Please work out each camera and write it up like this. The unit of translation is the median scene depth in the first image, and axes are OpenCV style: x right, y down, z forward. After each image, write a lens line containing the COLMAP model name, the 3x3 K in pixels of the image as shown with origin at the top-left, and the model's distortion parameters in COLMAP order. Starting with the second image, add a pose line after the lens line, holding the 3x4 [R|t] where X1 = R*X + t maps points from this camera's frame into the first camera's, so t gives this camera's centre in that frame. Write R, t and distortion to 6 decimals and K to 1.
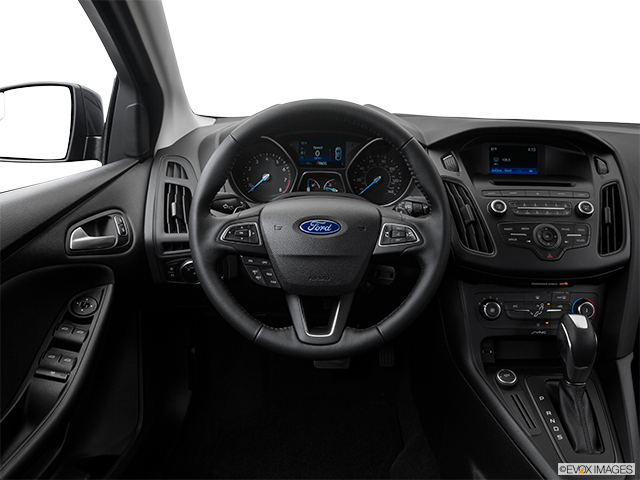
lens RADIAL K [[539.0, 0, 322.6], [0, 539.0, 228.1], [0, 0, 1]] dist [-0.087124, 0.025640]
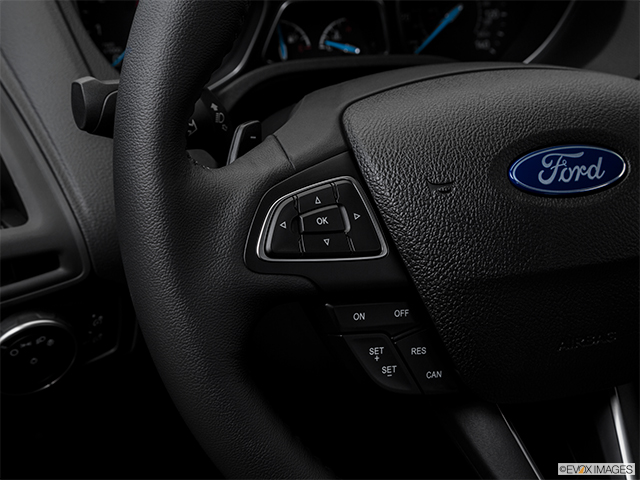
lens RADIAL K [[909.9, 0, 326.1], [0, 909.9, 234.9], [0, 0, 1]] dist [0.099783, 0.000000]
pose [[0.933557, -0.126230, 0.335467, -0.271762], [0.082888, 0.986595, 0.140572, -0.043250], [-0.348714, -0.103426, 0.931505, 0.517179]]
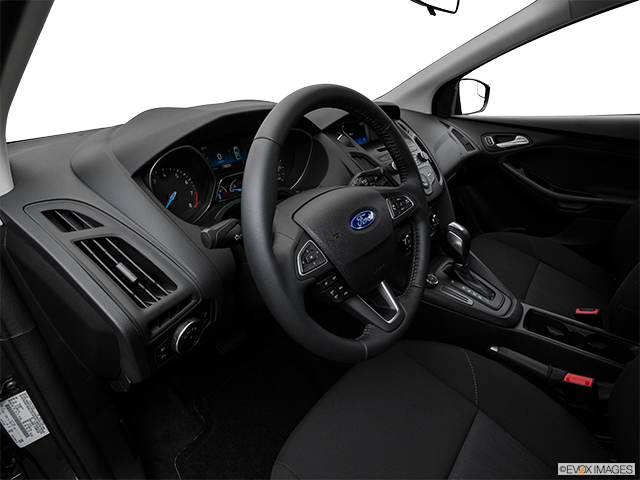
lens RADIAL K [[333.9, 0, 316.7], [0, 333.9, 238.7], [0, 0, 1]] dist [-0.037426, -0.000384]
pose [[0.645615, -0.356232, 0.675485, -0.426861], [0.263793, 0.934117, 0.240499, -0.122082], [-0.716655, 0.022919, 0.697051, 0.579047]]
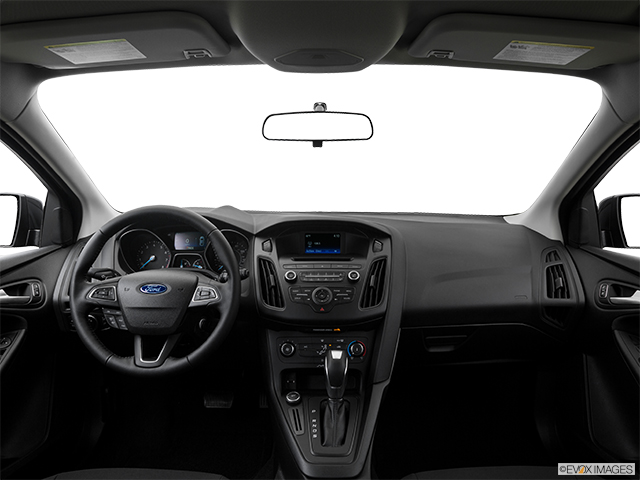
lens RADIAL K [[495.3, 0, 316.0], [0, 495.3, 237.1], [0, 0, 1]] dist [-0.108867, 0.039344]
pose [[0.999928, -0.010812, -0.005223, 0.409199], [0.009904, 0.988583, -0.150353, 0.058500], [0.006789, 0.150291, 0.988619, -0.327721]]
